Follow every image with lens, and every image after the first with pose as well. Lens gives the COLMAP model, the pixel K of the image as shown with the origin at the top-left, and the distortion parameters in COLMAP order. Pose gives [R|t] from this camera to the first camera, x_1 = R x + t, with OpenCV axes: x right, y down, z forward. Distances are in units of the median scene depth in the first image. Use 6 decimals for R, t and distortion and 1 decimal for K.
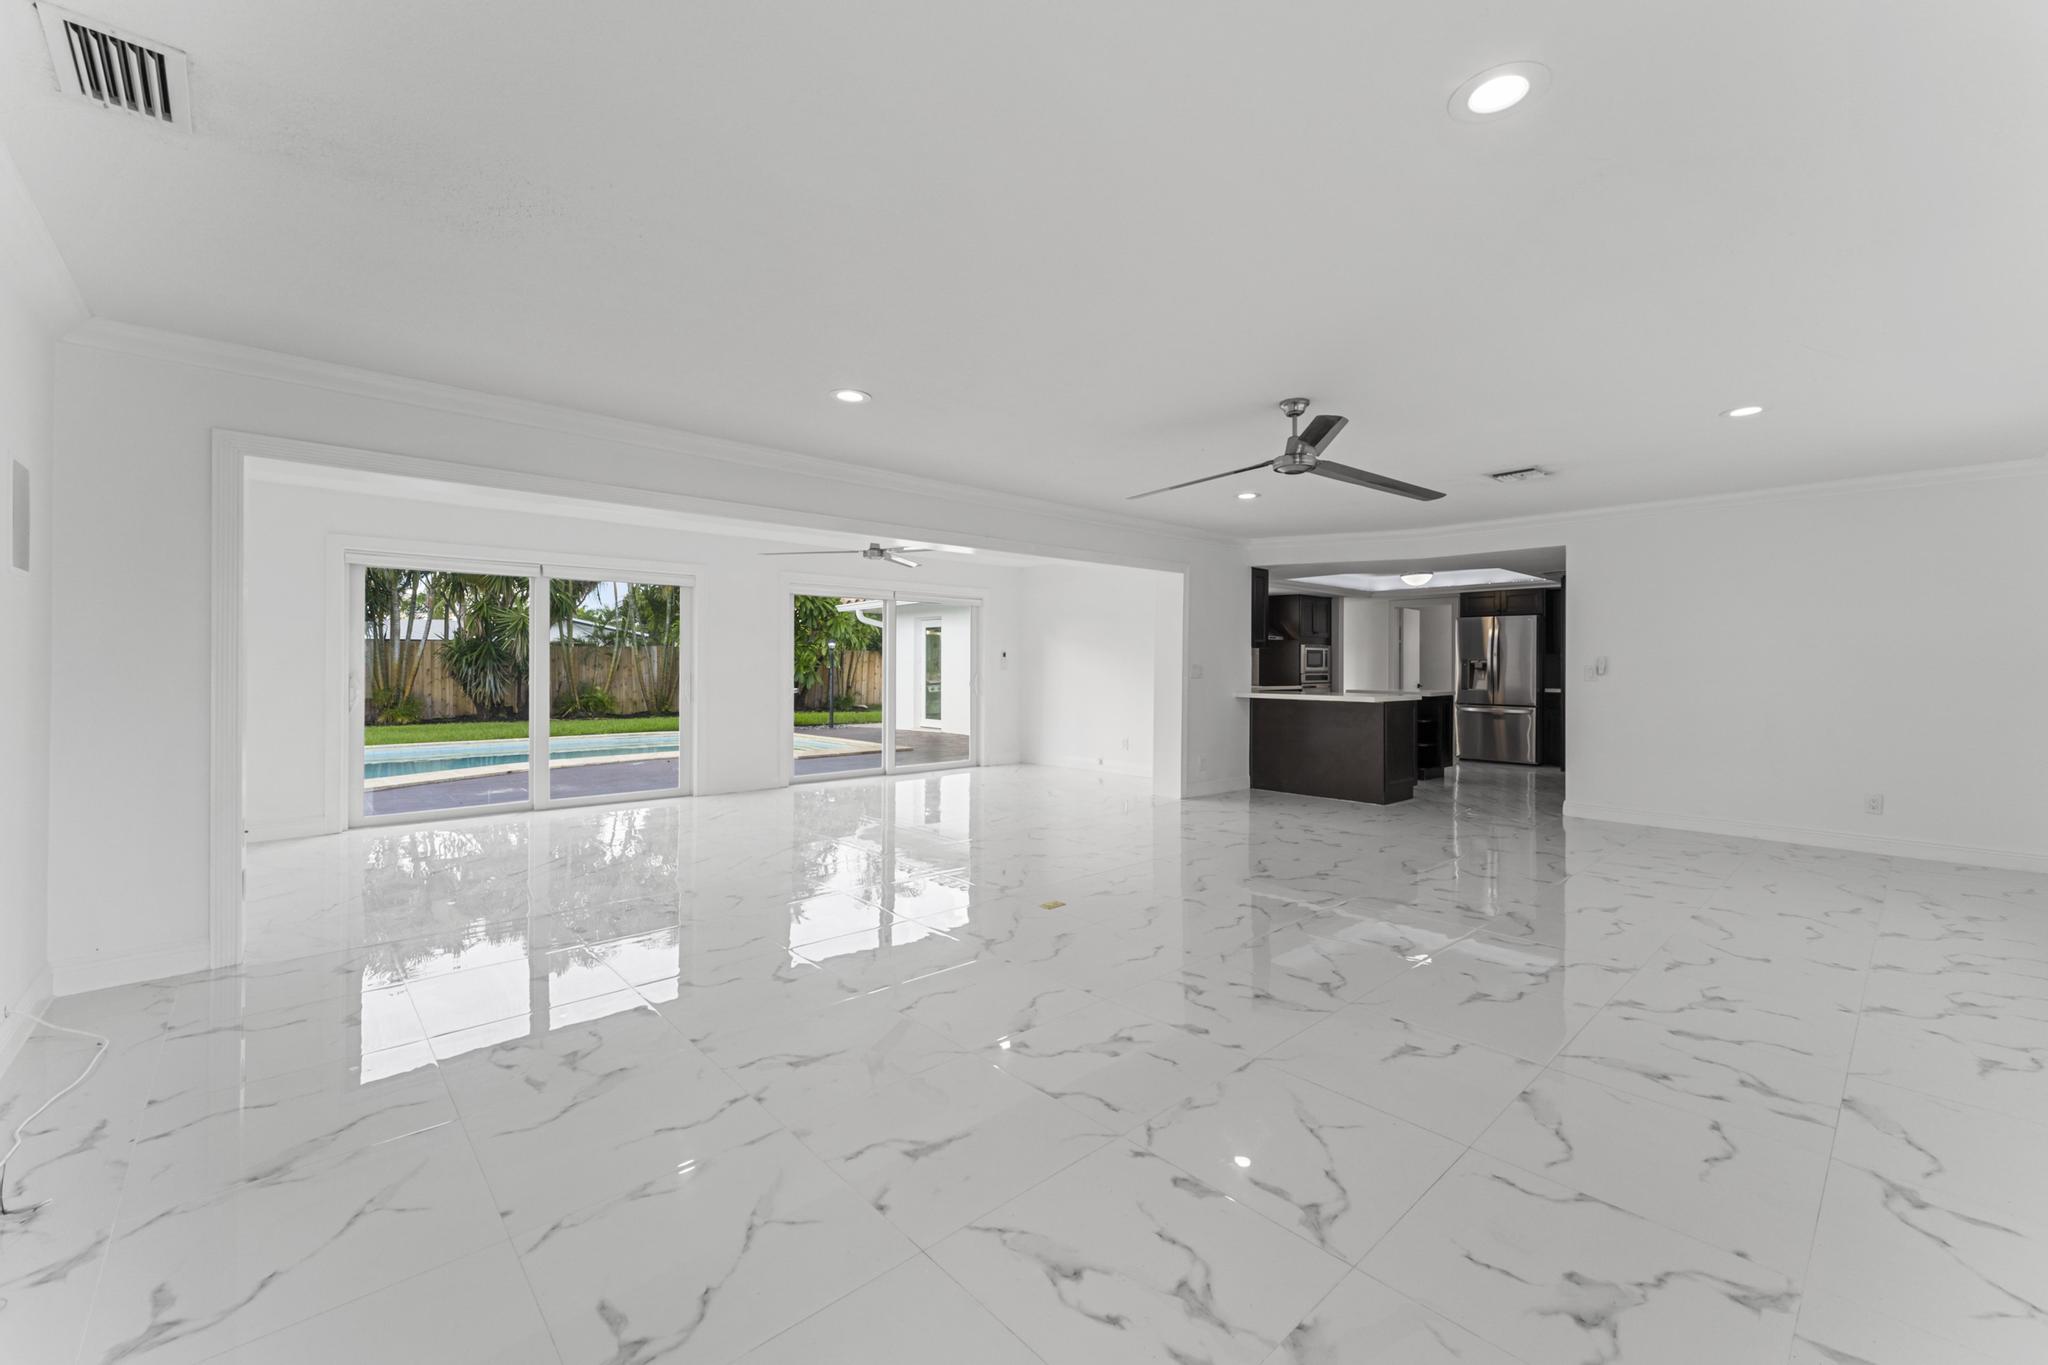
lens RADIAL K [[820.2, 0, 1039.5], [0, 820.2, 644.7], [0, 0, 1]] dist [0.001529, 0.000343]
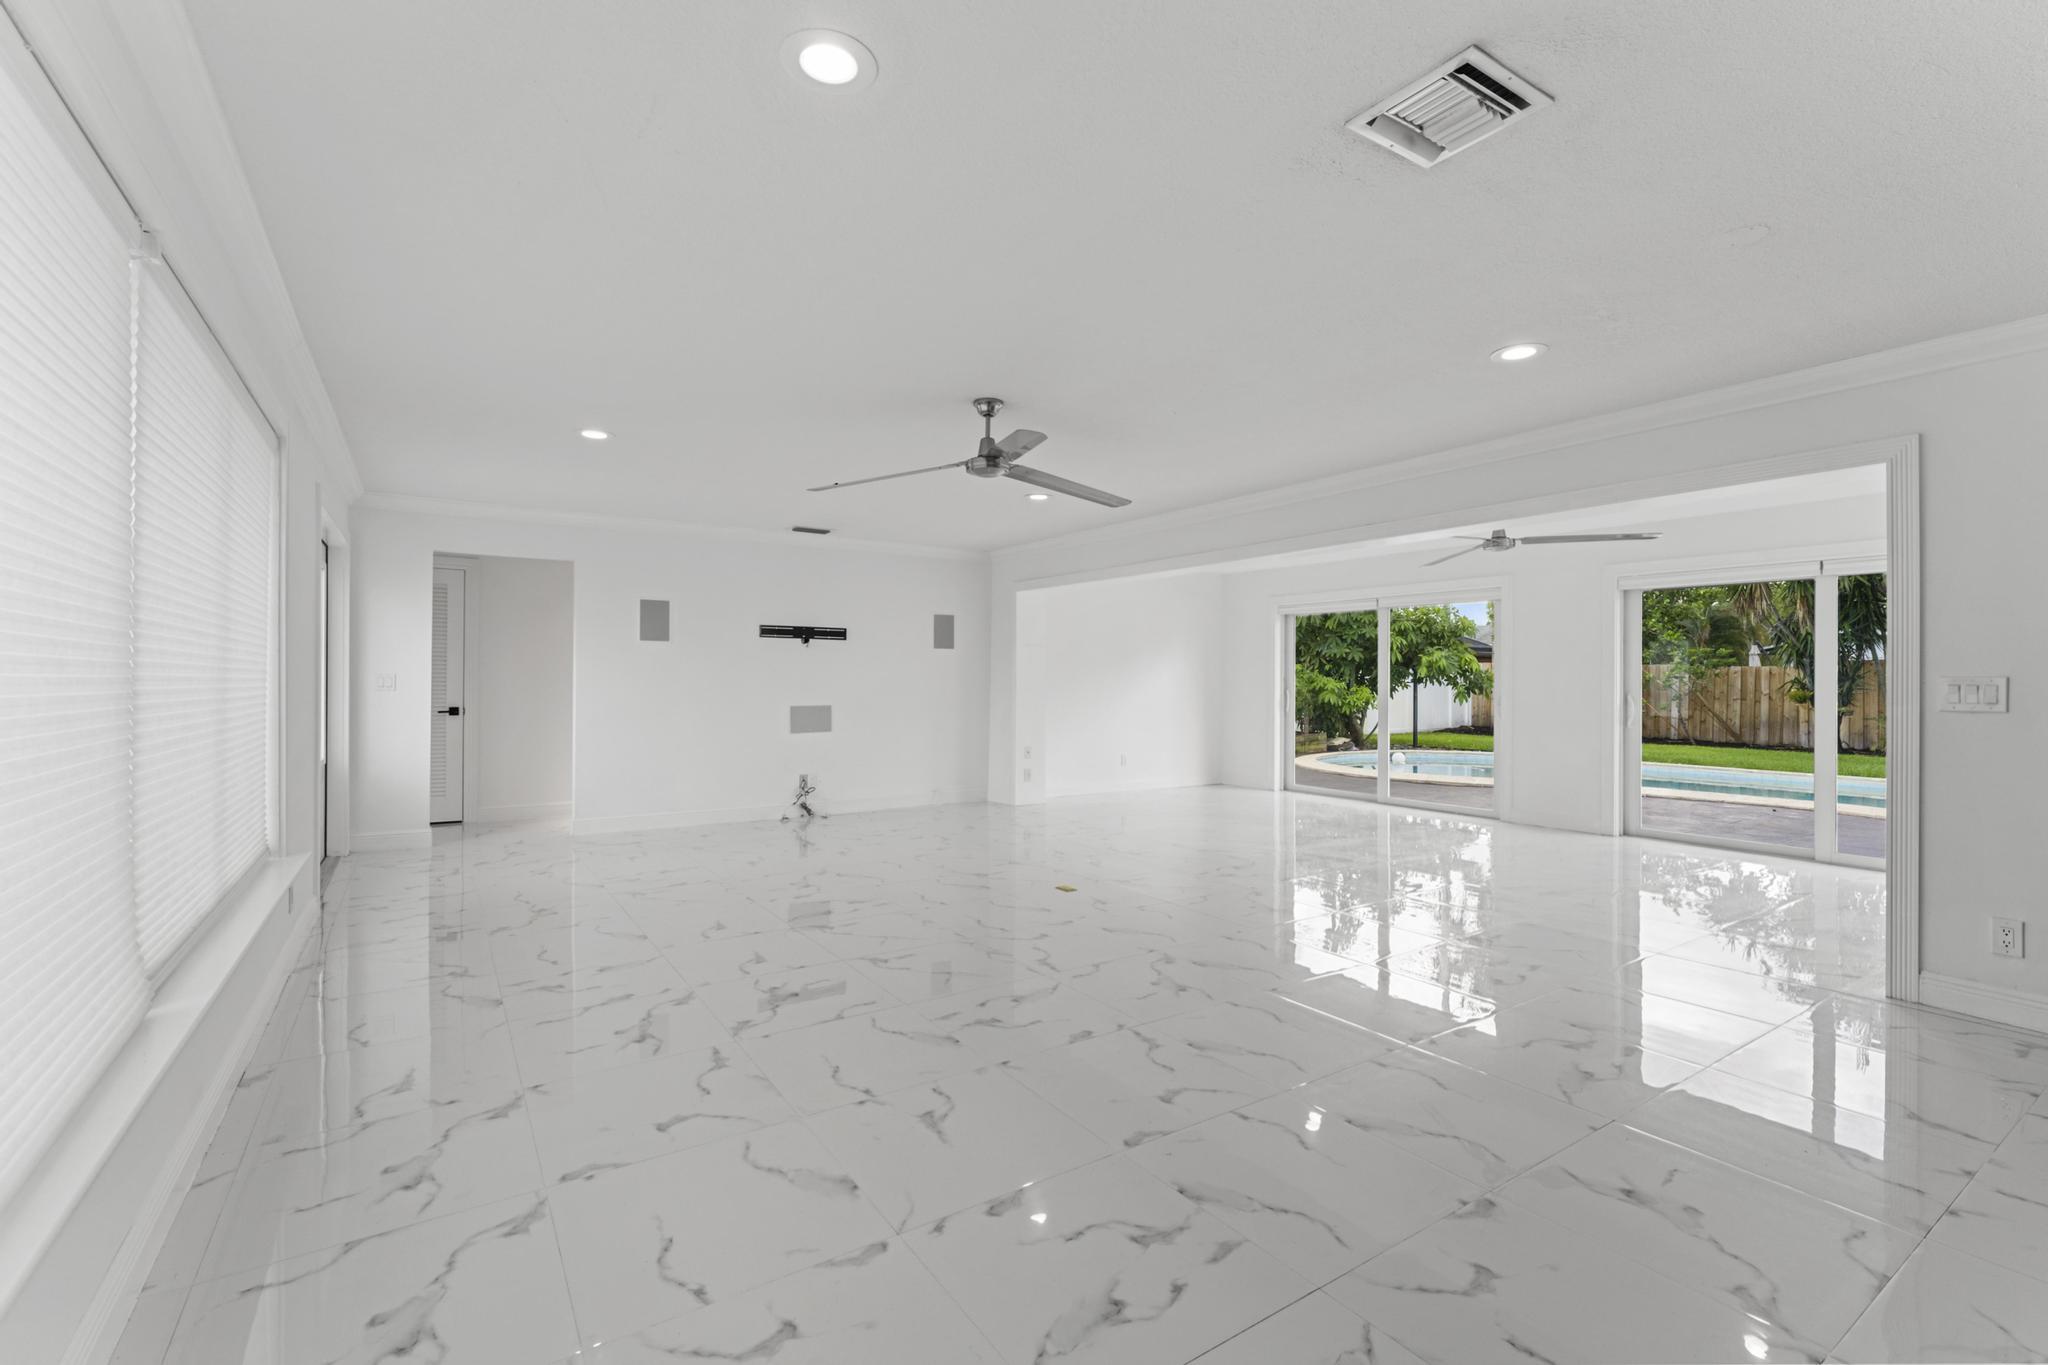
lens RADIAL K [[906.0, 0, 1031.7], [0, 906.0, 680.7], [0, 0, 1]] dist [0.000454, -0.000173]
pose [[-0.156693, -0.004659, -0.987636, 0.524803], [0.020535, 0.999757, -0.007974, 0.015319], [0.987434, -0.021530, -0.156560, 0.477920]]
